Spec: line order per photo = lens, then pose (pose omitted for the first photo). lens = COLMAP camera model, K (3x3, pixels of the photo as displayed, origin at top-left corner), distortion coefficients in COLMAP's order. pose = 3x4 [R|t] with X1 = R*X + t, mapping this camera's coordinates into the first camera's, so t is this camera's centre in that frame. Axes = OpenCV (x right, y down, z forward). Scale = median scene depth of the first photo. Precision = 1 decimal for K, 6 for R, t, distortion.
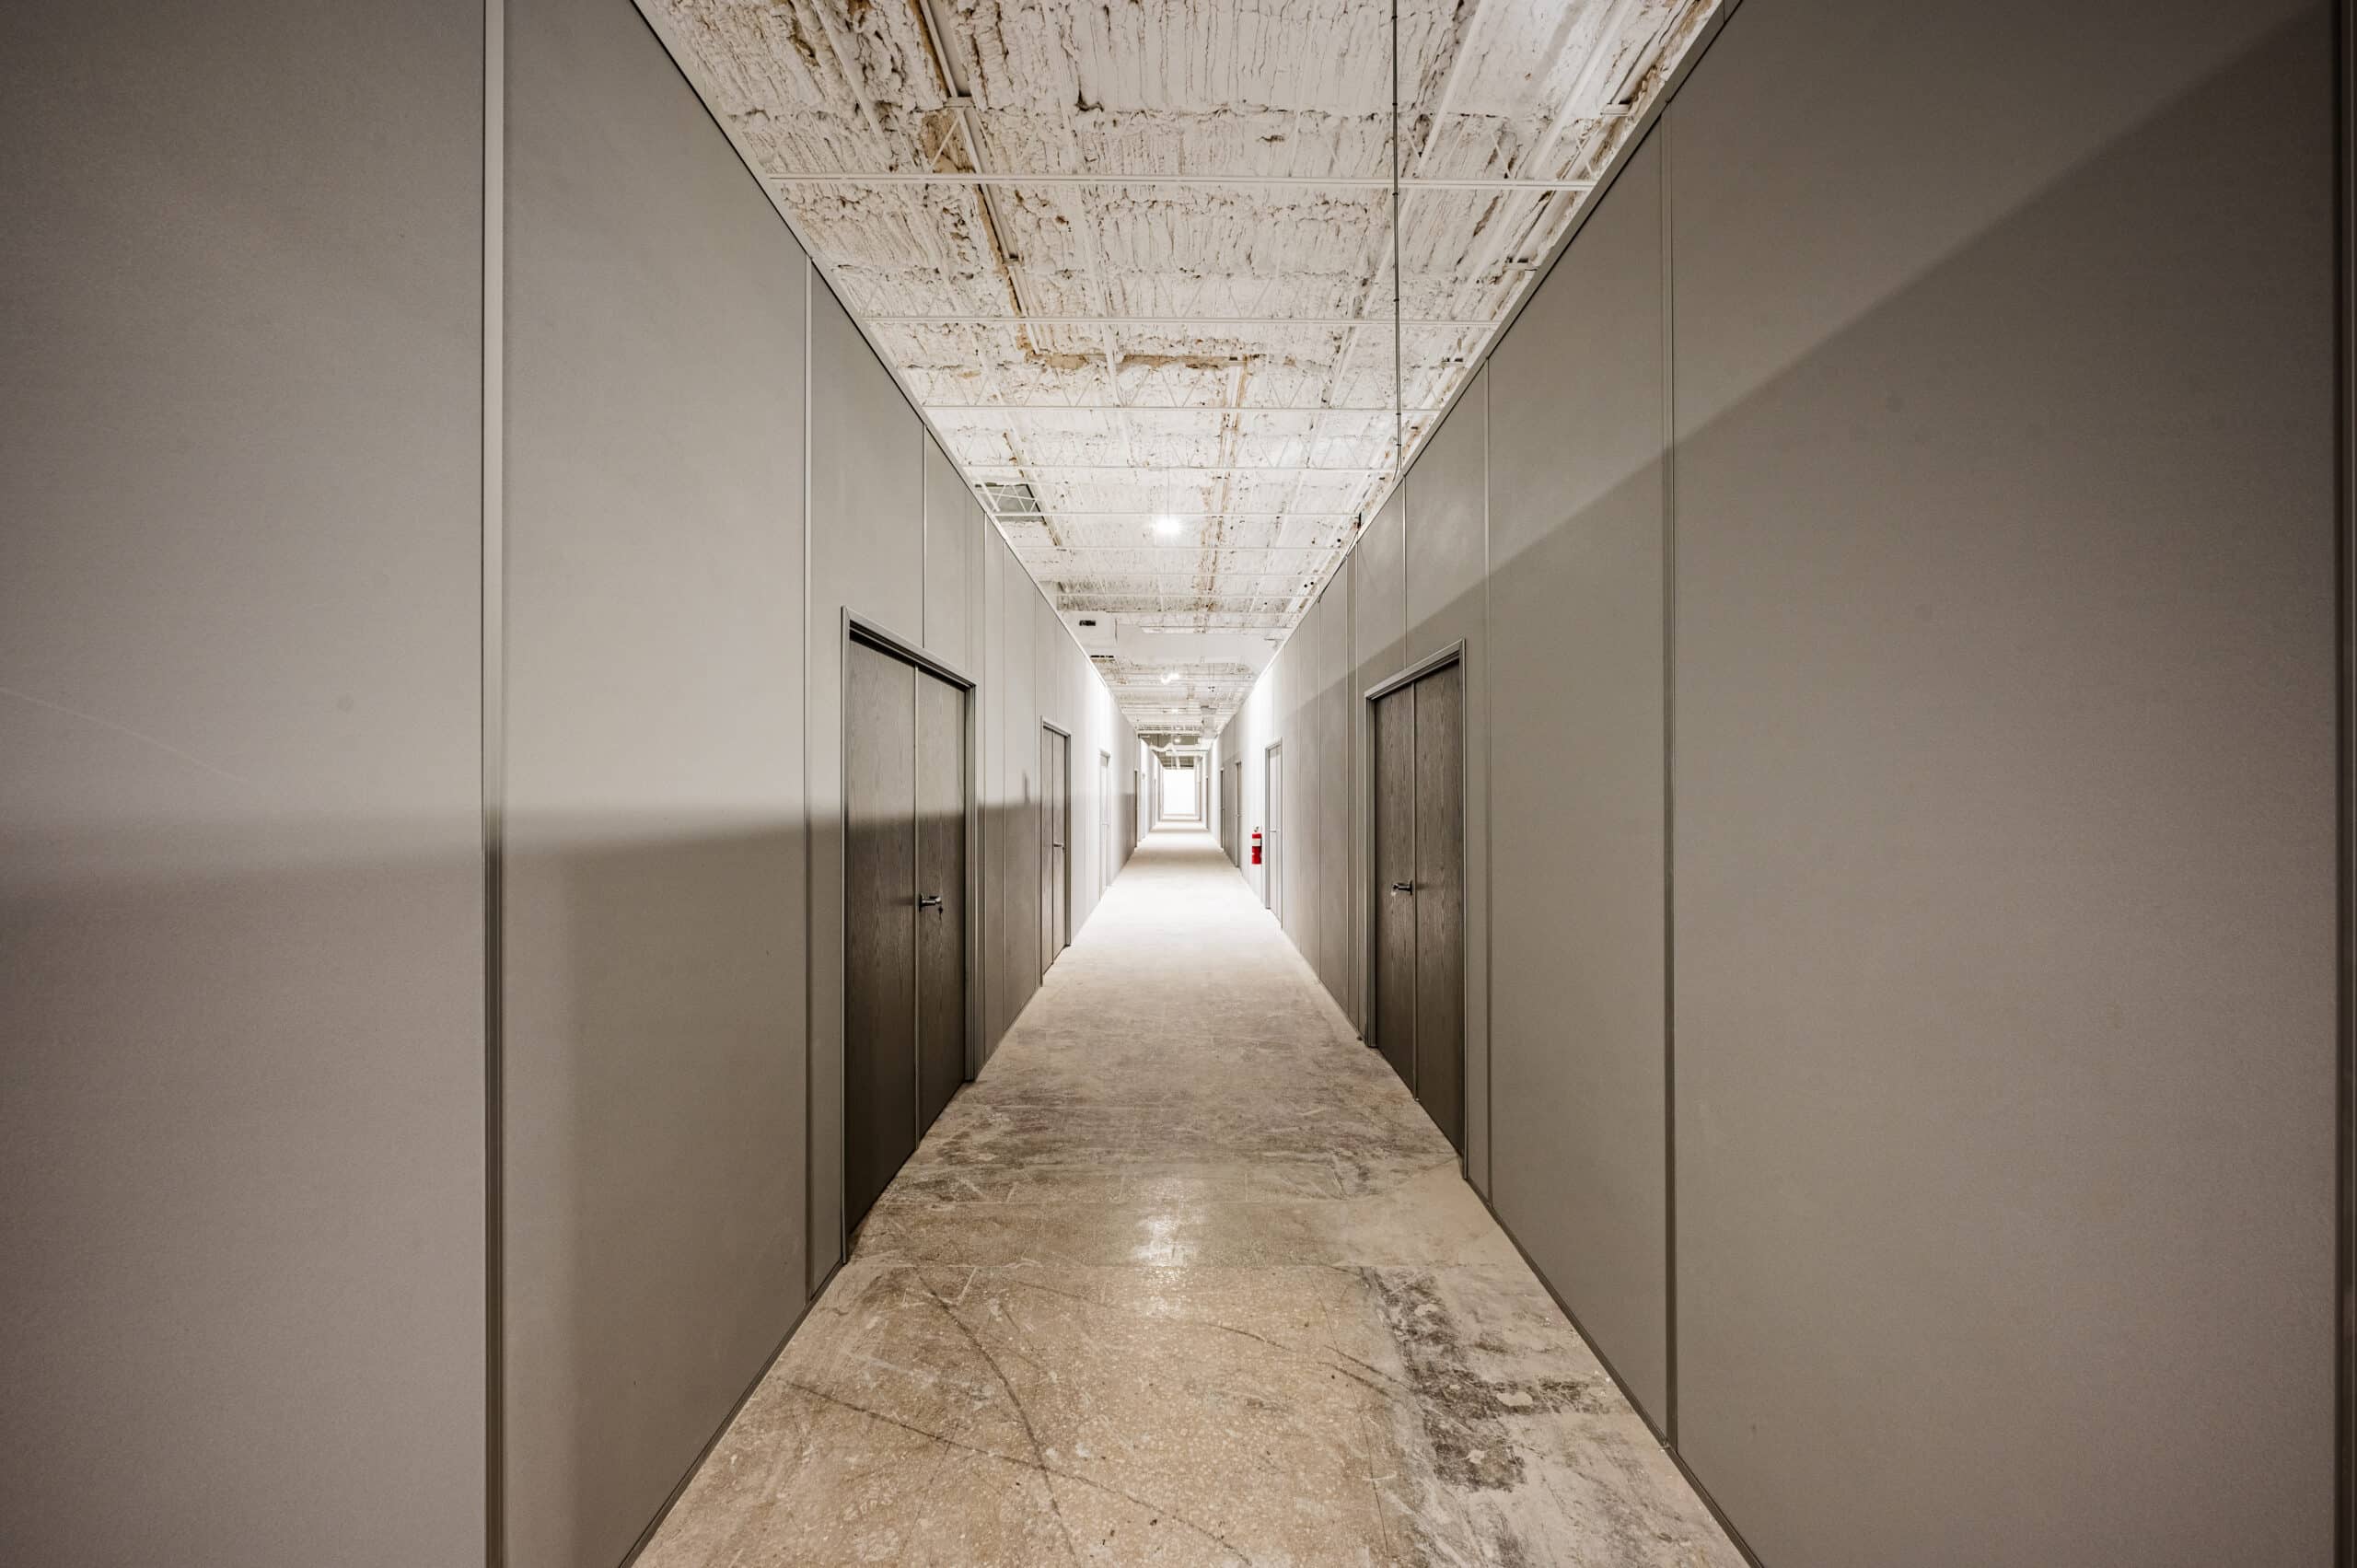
lens RADIAL K [[908.1, 0, 1178.5], [0, 908.1, 784.0], [0, 0, 1]] dist [0.001104, 0.000224]
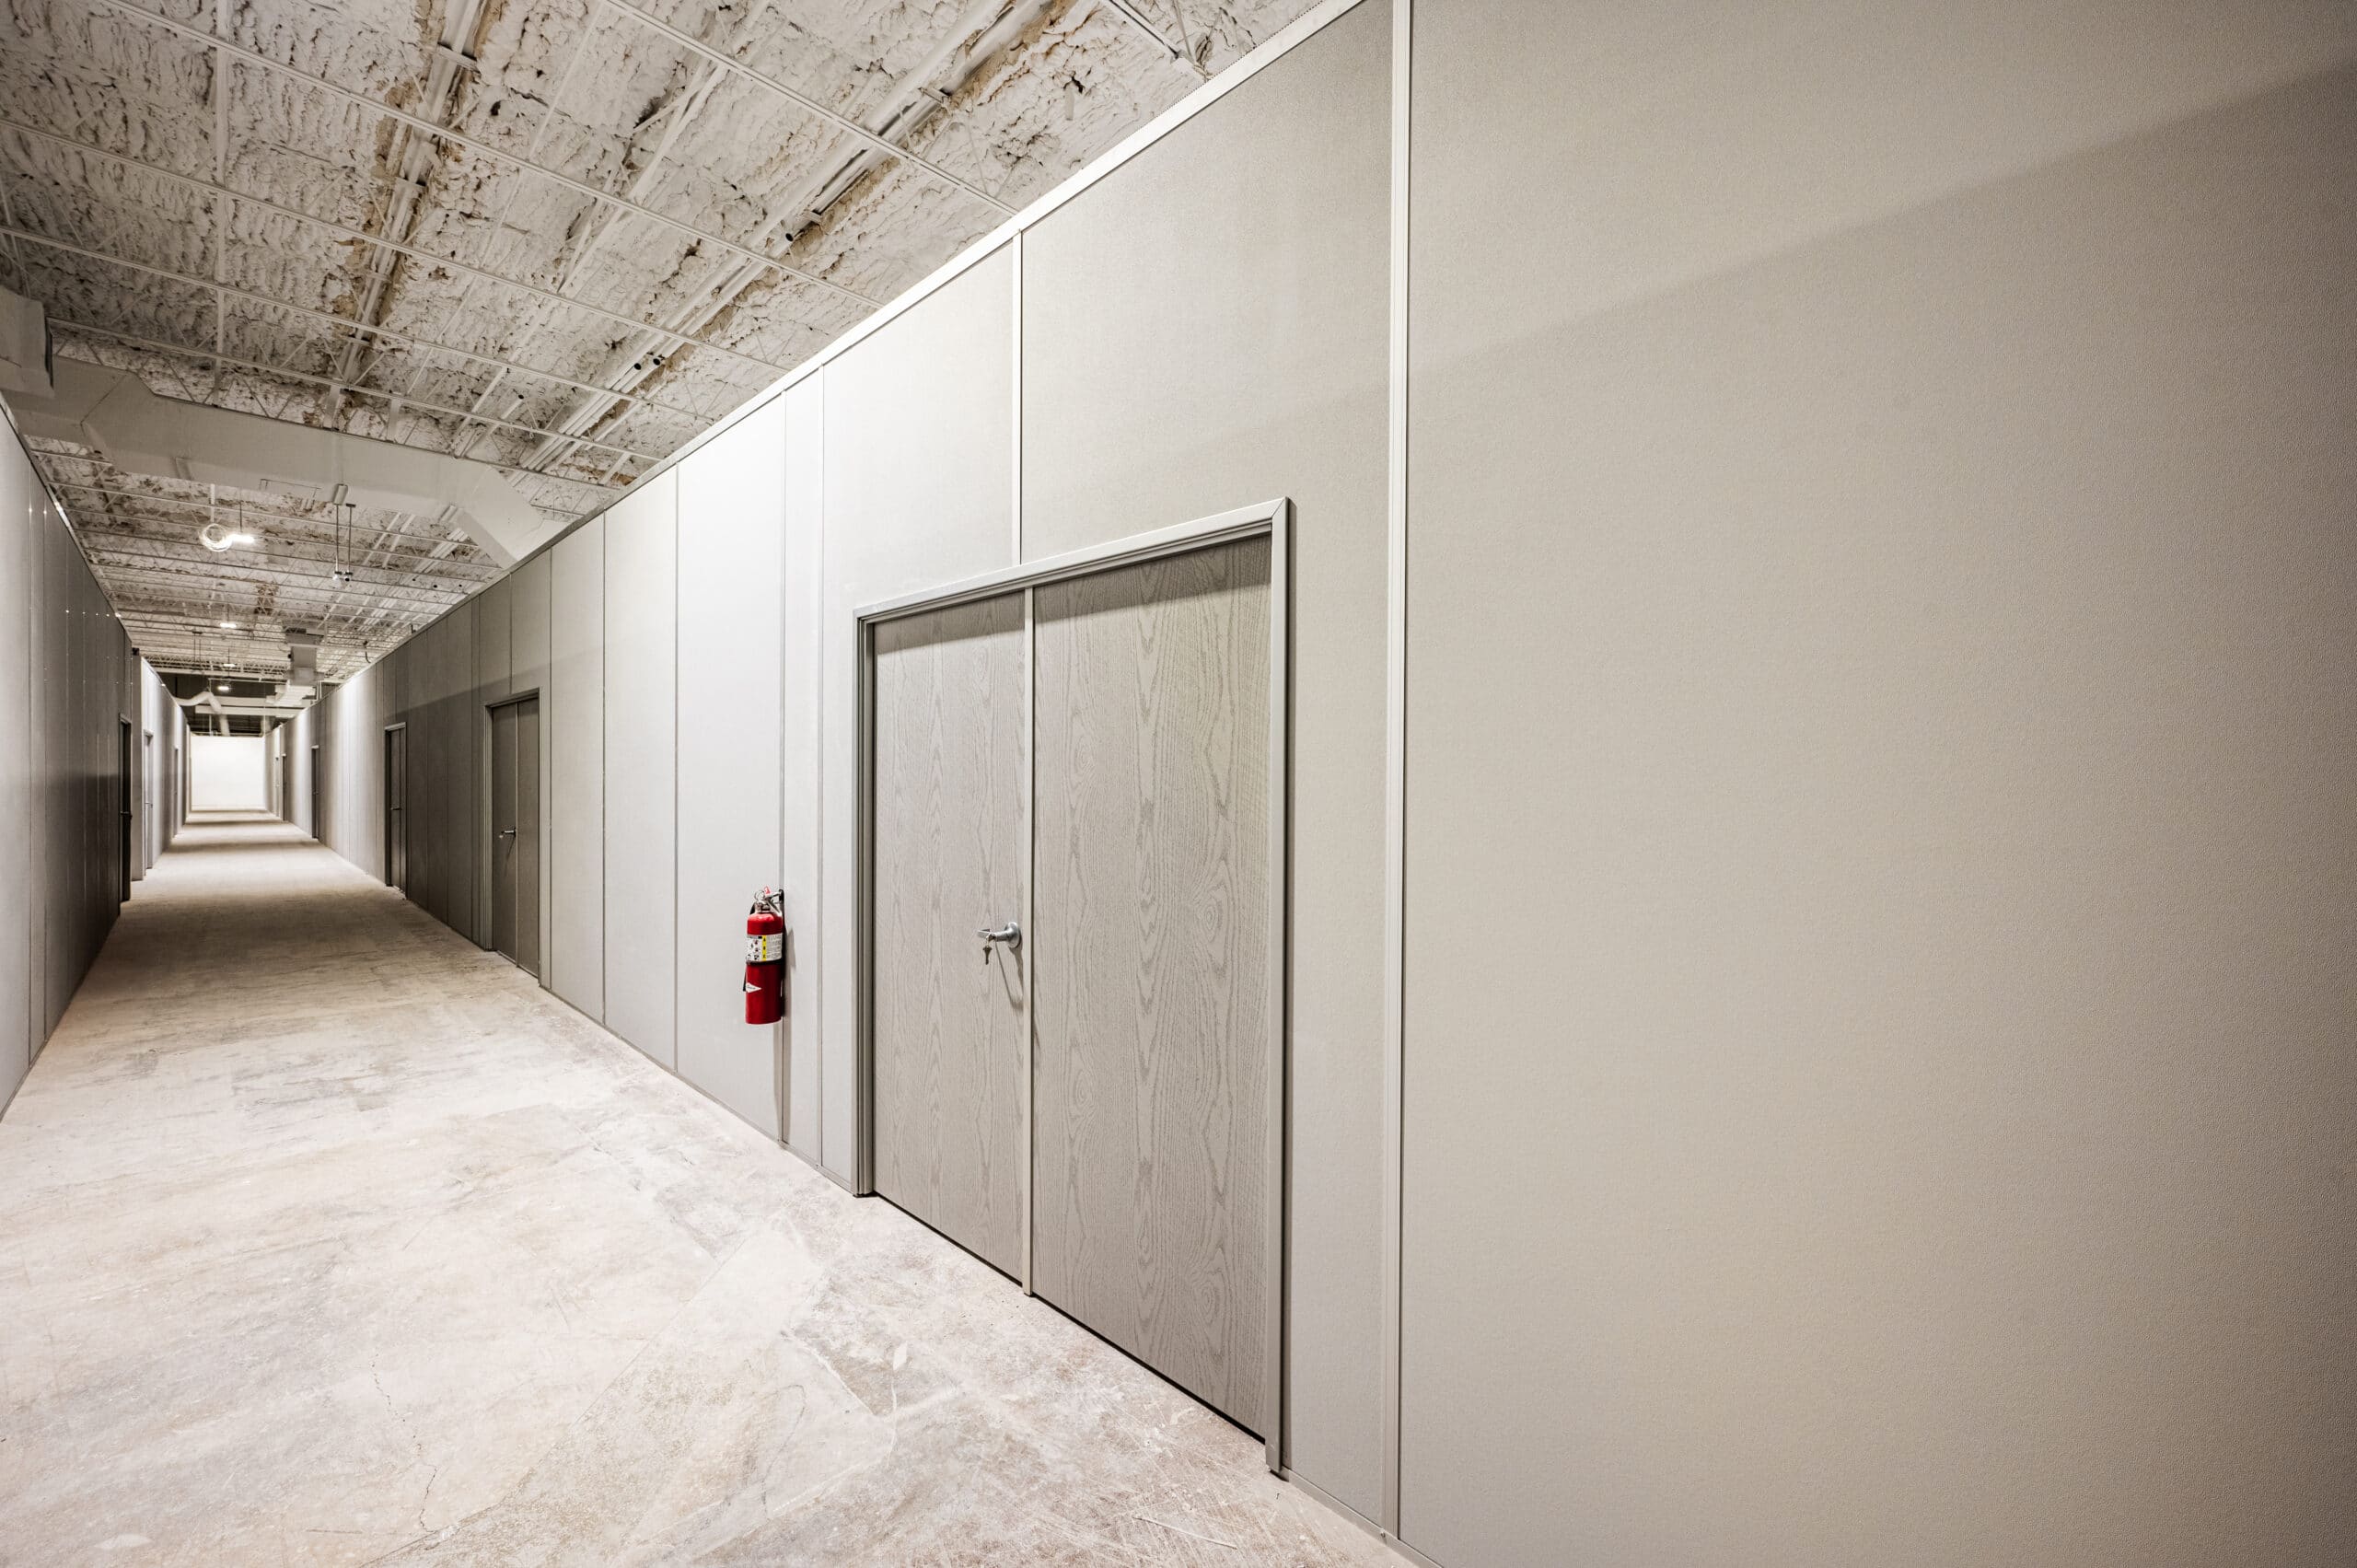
lens RADIAL K [[908.1, 0, 1178.5], [0, 908.1, 784.0], [0, 0, 1]] dist [0.001104, 0.000224]
pose [[0.686207, -0.004303, 0.727393, -0.008599], [-0.009632, 0.999841, 0.015001, 0.001254], [-0.727342, -0.017301, 0.686057, 0.163740]]
